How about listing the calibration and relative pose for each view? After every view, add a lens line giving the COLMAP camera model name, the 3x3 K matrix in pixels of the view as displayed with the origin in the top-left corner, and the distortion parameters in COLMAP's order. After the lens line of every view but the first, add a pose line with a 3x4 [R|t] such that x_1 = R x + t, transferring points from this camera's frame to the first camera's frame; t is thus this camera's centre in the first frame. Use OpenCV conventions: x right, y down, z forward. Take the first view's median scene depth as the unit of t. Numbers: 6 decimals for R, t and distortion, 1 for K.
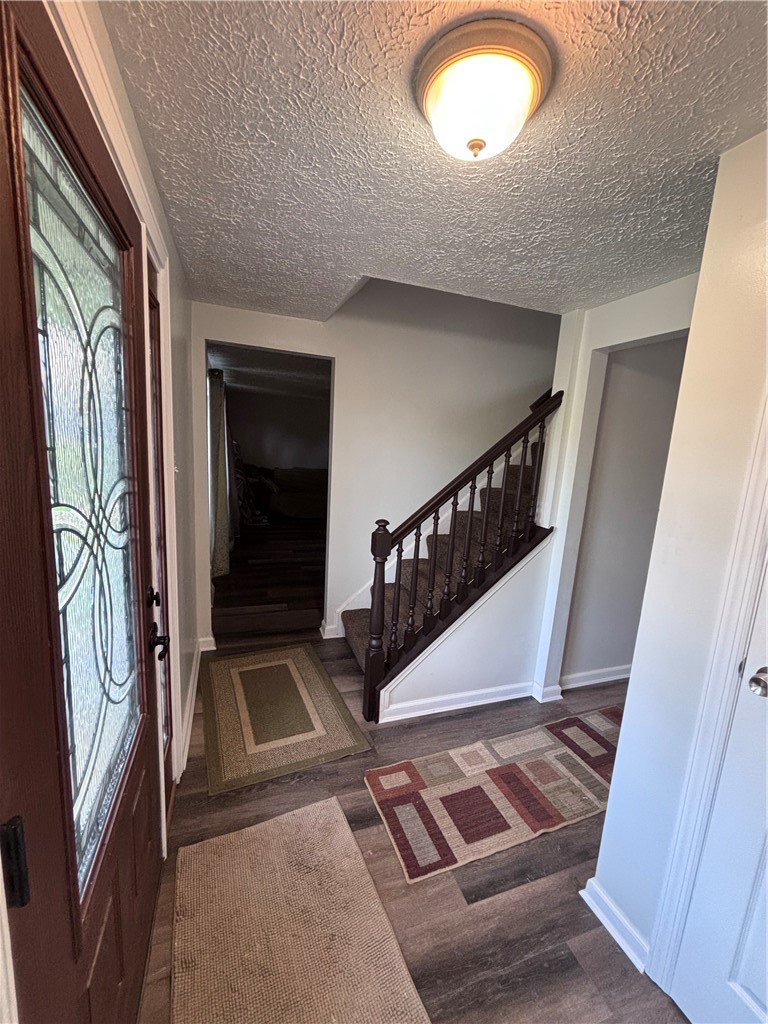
lens RADIAL K [[411.4, 0, 385.4], [0, 411.4, 514.7], [0, 0, 1]] dist [-0.003128, 0.001523]
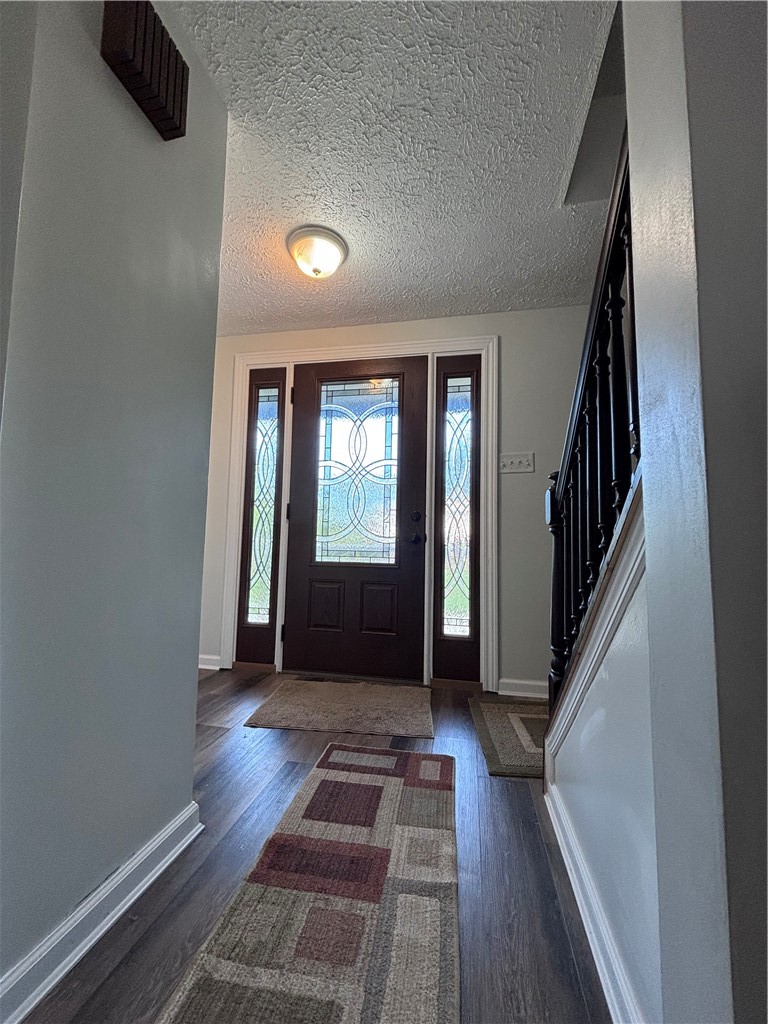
lens RADIAL K [[411.4, 0, 385.7], [0, 411.4, 515.5], [0, 0, 1]] dist [-0.003128, 0.001523]
pose [[-0.516963, -0.131020, -0.845921, 0.846247], [-0.181462, 0.982531, -0.041283, 0.191097], [0.836553, 0.132161, -0.531708, 1.308934]]
